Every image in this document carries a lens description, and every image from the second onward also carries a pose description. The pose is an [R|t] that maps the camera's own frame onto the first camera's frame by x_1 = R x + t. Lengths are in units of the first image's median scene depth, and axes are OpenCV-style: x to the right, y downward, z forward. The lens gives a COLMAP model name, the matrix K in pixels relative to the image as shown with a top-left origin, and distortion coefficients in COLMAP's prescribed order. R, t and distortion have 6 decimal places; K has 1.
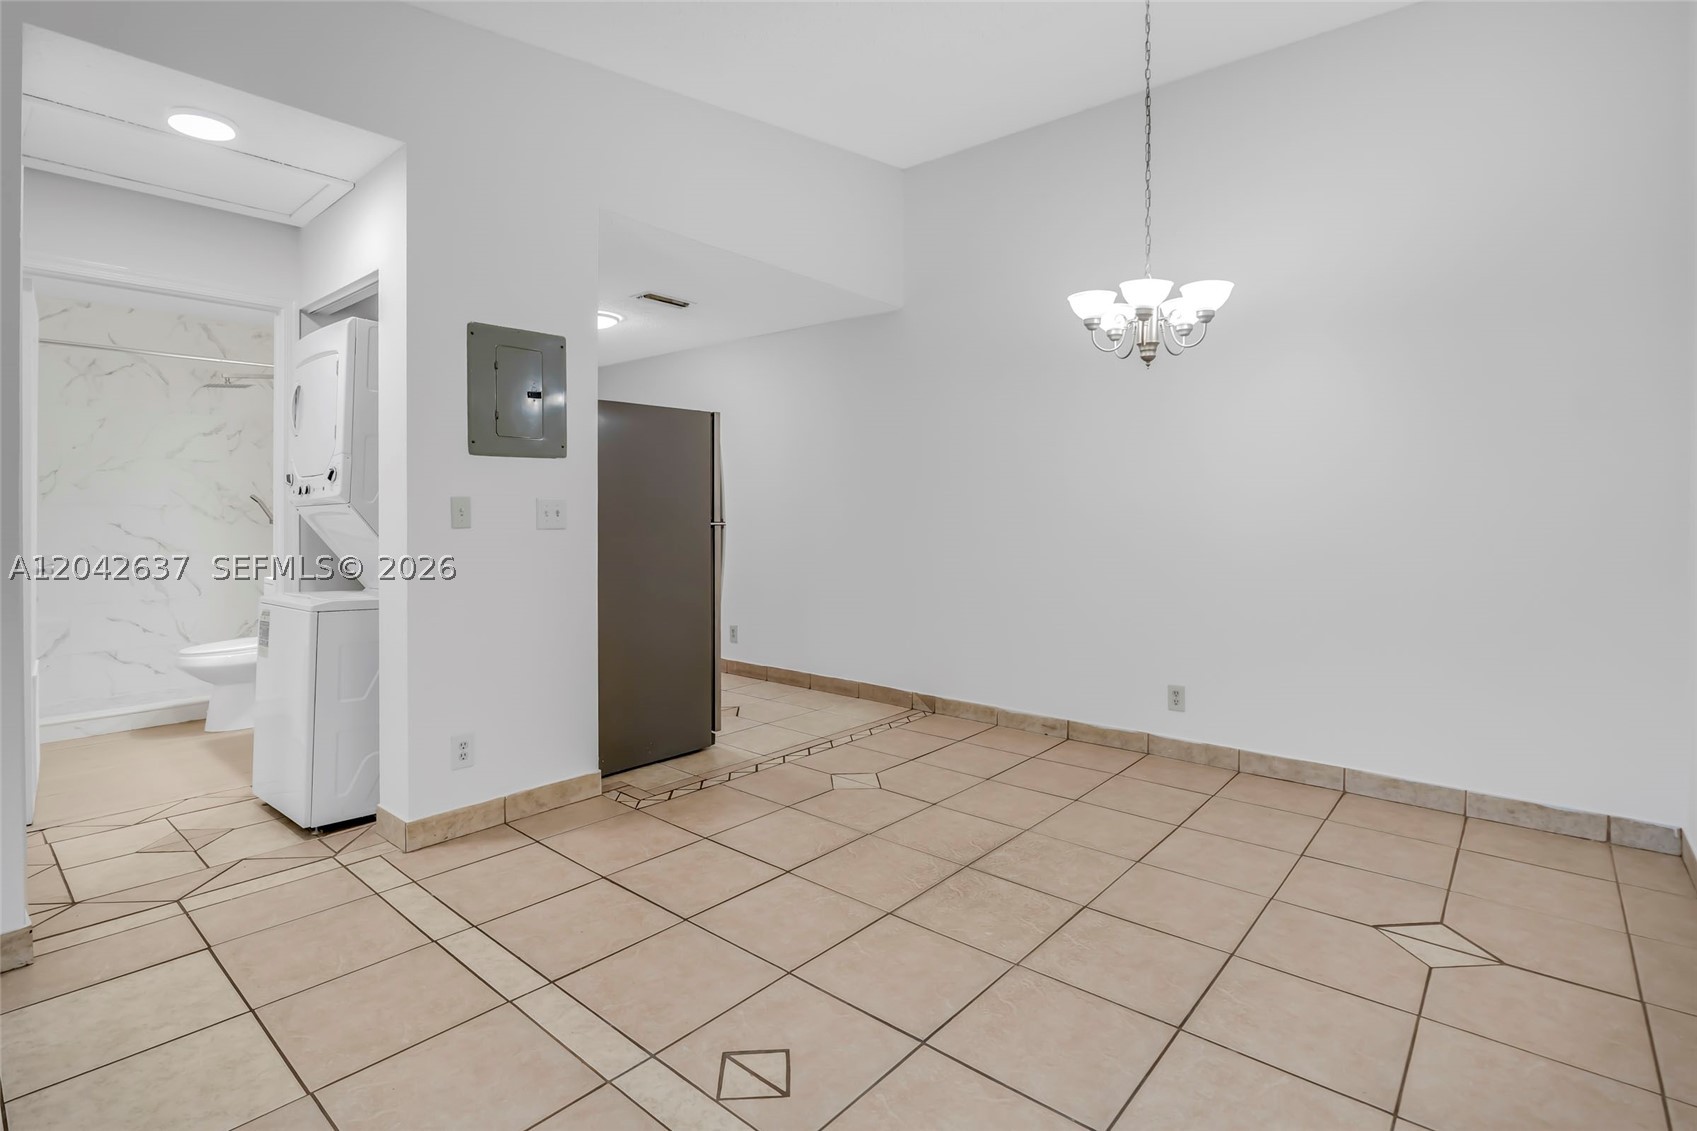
lens RADIAL K [[815.8, 0, 852.4], [0, 815.8, 514.1], [0, 0, 1]] dist [-0.018564, 0.002348]
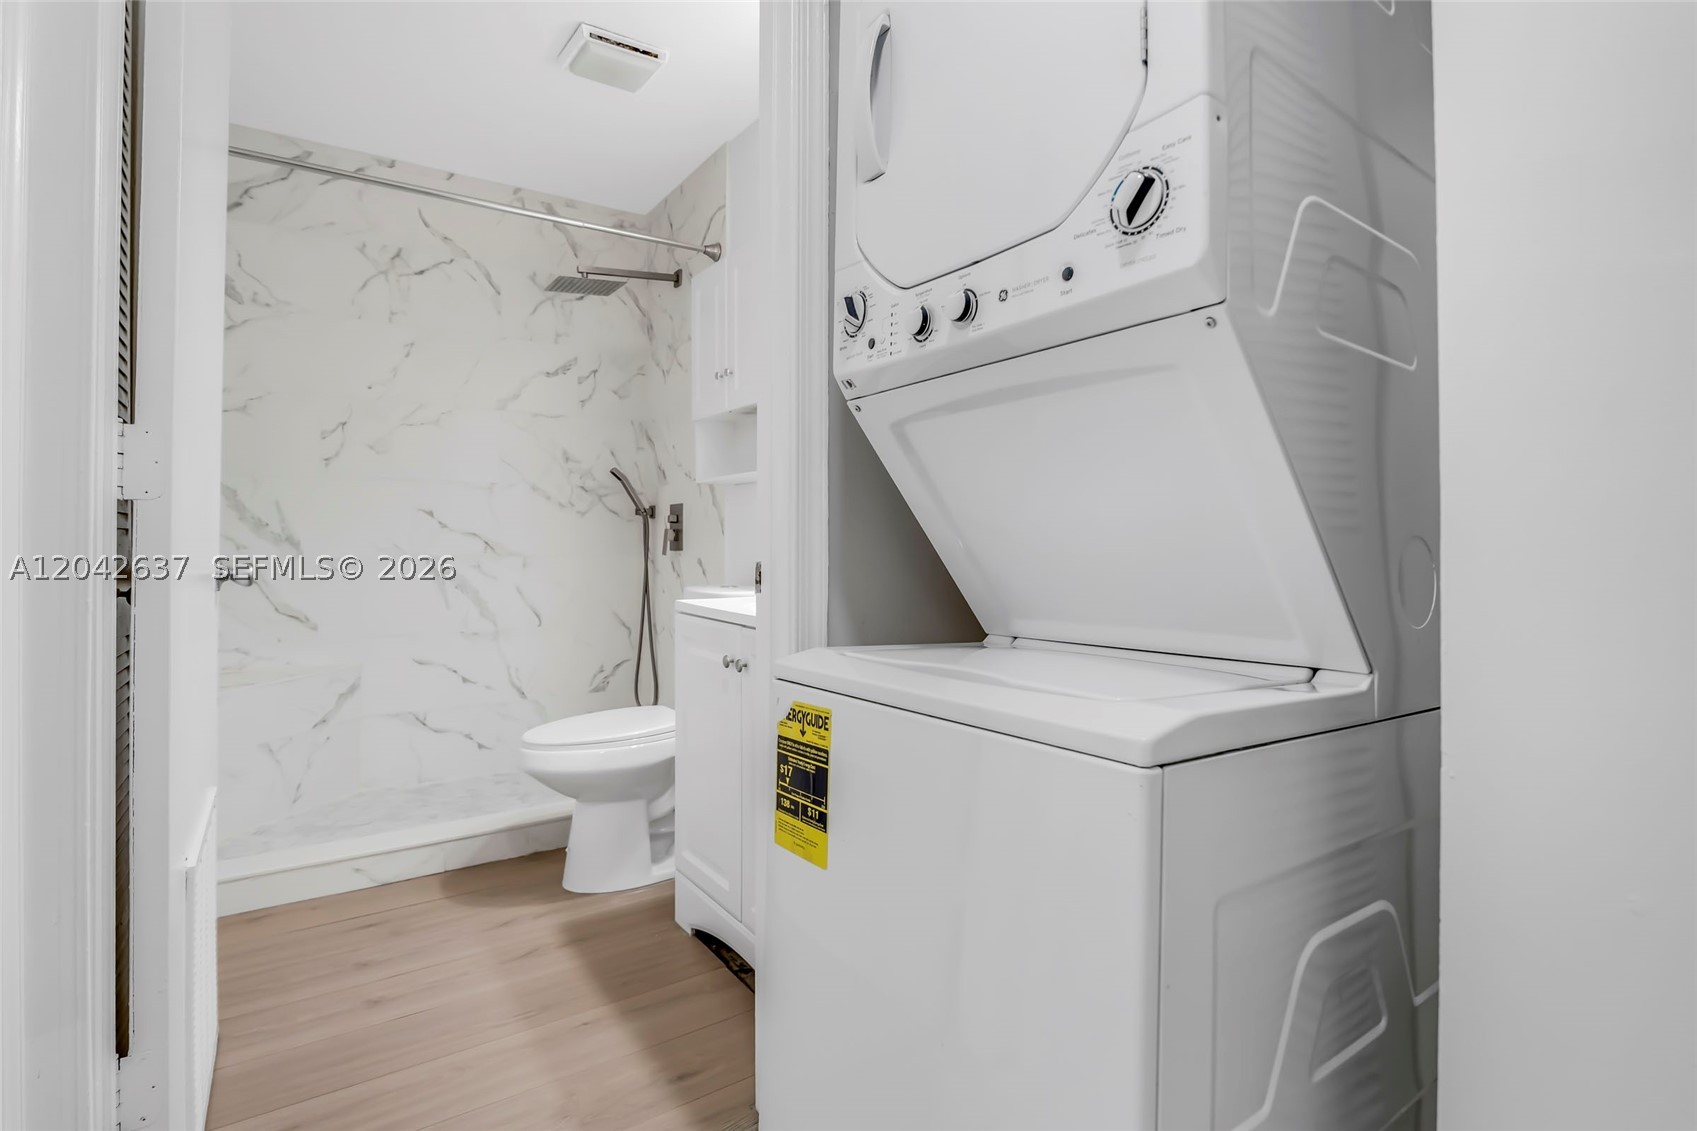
lens RADIAL K [[831.4, 0, 909.1], [0, 831.4, 523.8], [0, 0, 1]] dist [-0.014184, -0.000475]
pose [[0.974994, -0.004944, -0.222176, -0.542856], [0.000971, 0.999838, -0.017987, 0.046567], [0.222229, 0.017321, 0.974841, 0.609157]]
